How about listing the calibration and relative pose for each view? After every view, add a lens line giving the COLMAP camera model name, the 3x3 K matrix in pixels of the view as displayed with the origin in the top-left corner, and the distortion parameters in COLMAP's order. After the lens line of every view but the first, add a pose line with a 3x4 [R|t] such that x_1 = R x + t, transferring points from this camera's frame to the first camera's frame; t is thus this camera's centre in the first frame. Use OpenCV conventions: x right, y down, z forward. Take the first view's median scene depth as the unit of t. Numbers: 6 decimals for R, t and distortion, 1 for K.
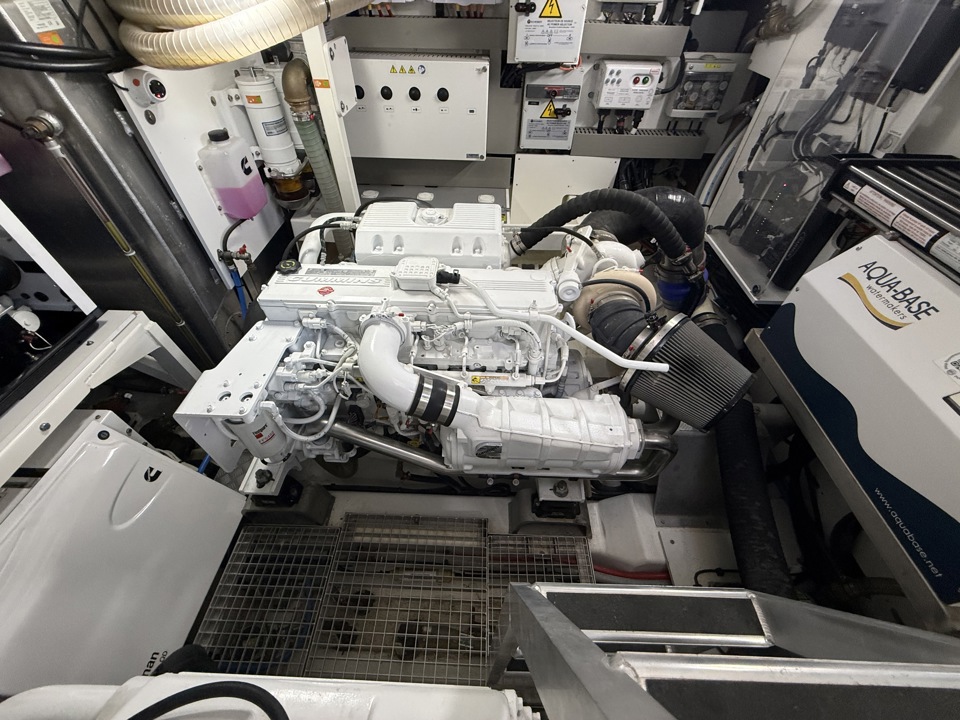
lens RADIAL K [[385.6, 0, 477.3], [0, 385.6, 361.0], [0, 0, 1]] dist [0.000126, 0.000031]
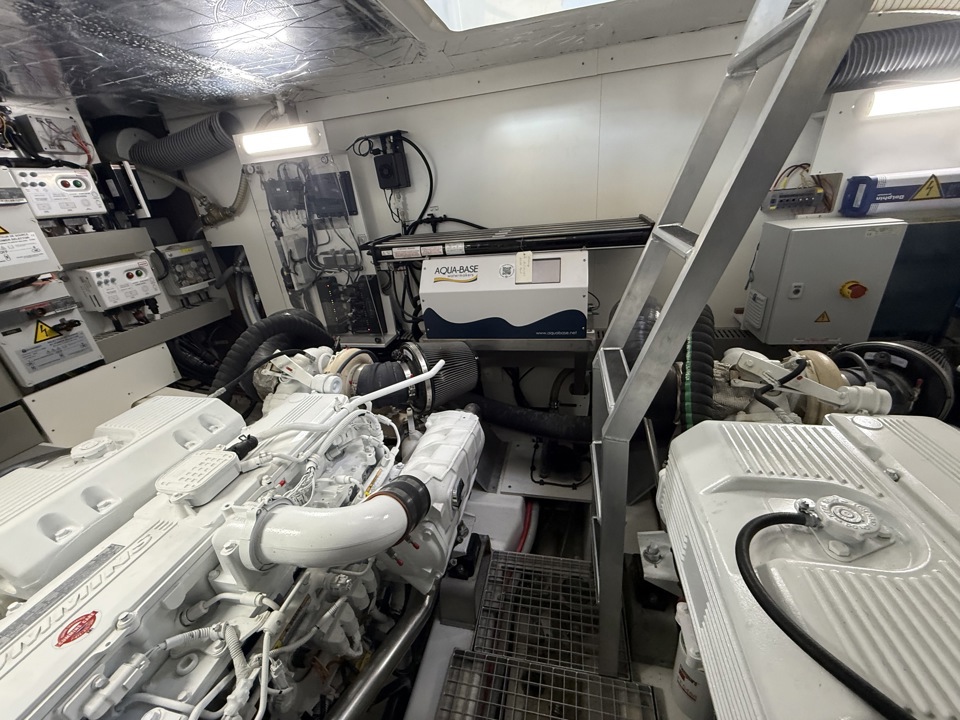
lens RADIAL K [[385.6, 0, 478.7], [0, 385.6, 359.1], [0, 0, 1]] dist [0.000126, 0.000031]
pose [[0.182082, -0.428258, 0.885122, -0.484651], [0.775186, 0.616312, 0.138730, -0.055322], [-0.604924, 0.660874, 0.444199, 0.210441]]
